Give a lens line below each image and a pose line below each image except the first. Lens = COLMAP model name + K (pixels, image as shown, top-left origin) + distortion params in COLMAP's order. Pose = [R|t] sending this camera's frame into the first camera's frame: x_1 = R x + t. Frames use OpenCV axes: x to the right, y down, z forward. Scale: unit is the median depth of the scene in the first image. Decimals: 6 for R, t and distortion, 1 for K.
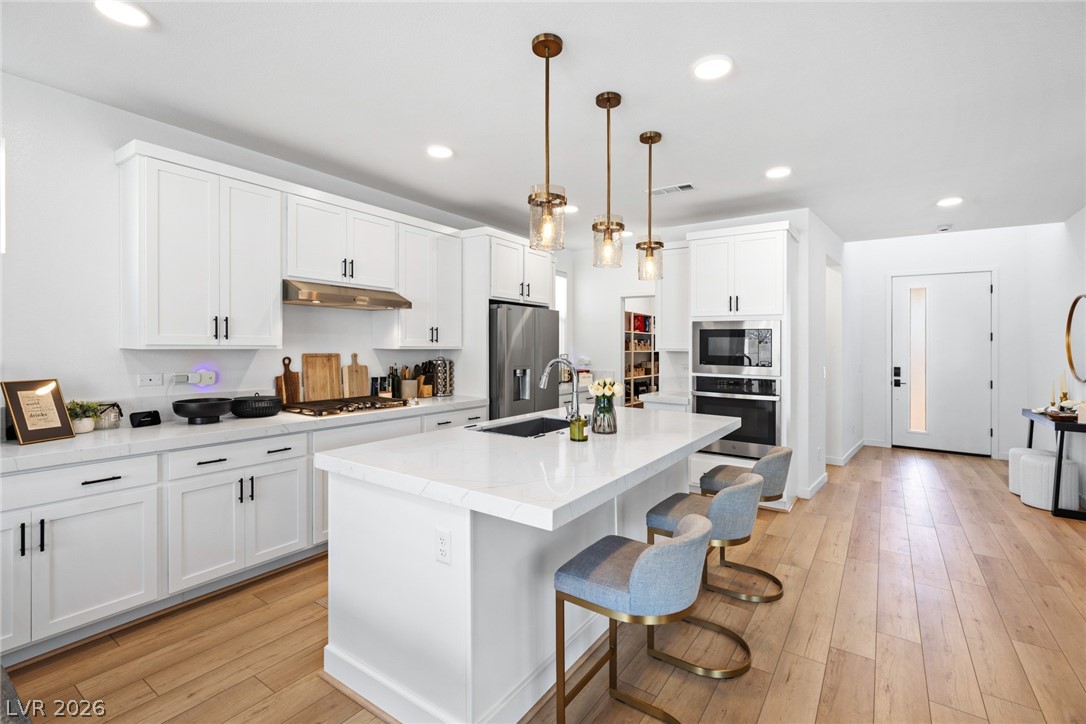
lens RADIAL K [[488.5, 0, 539.1], [0, 488.5, 345.4], [0, 0, 1]] dist [0.001180, 0.001057]
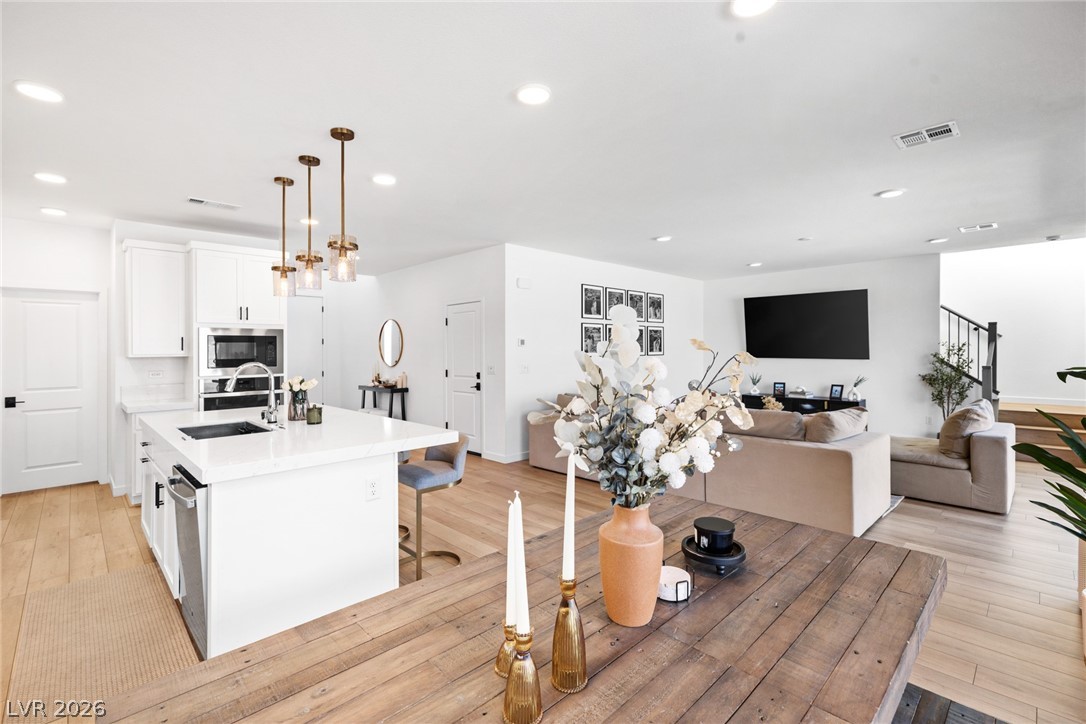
lens RADIAL K [[488.5, 0, 549.3], [0, 488.5, 342.8], [0, 0, 1]] dist [0.001180, 0.001057]
pose [[0.180380, -0.001189, 0.983596, -0.754853], [0.011599, 0.999932, -0.000918, -0.007742], [-0.983529, 0.011575, 0.180382, 0.105168]]
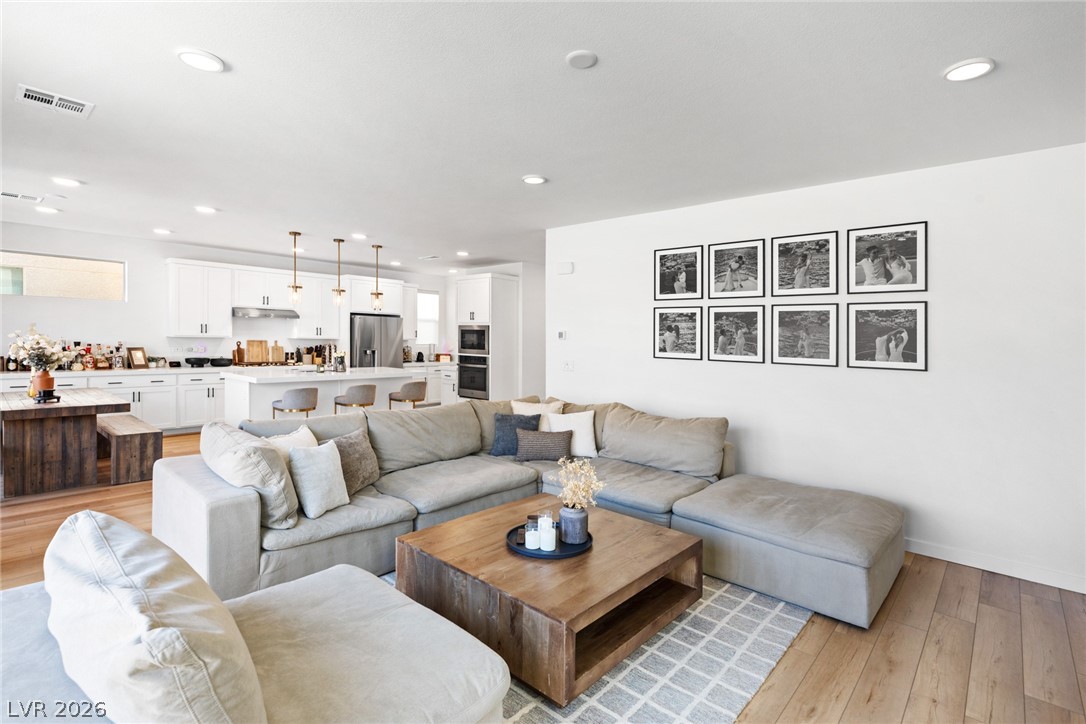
lens RADIAL K [[521.2, 0, 548.5], [0, 521.2, 343.4], [0, 0, 1]] dist [-0.000103, 0.000324]
pose [[0.992966, 0.010575, -0.117928, 1.149015], [-0.009704, 0.999921, 0.007958, 0.001096], [0.118003, -0.006758, 0.992990, -1.163498]]
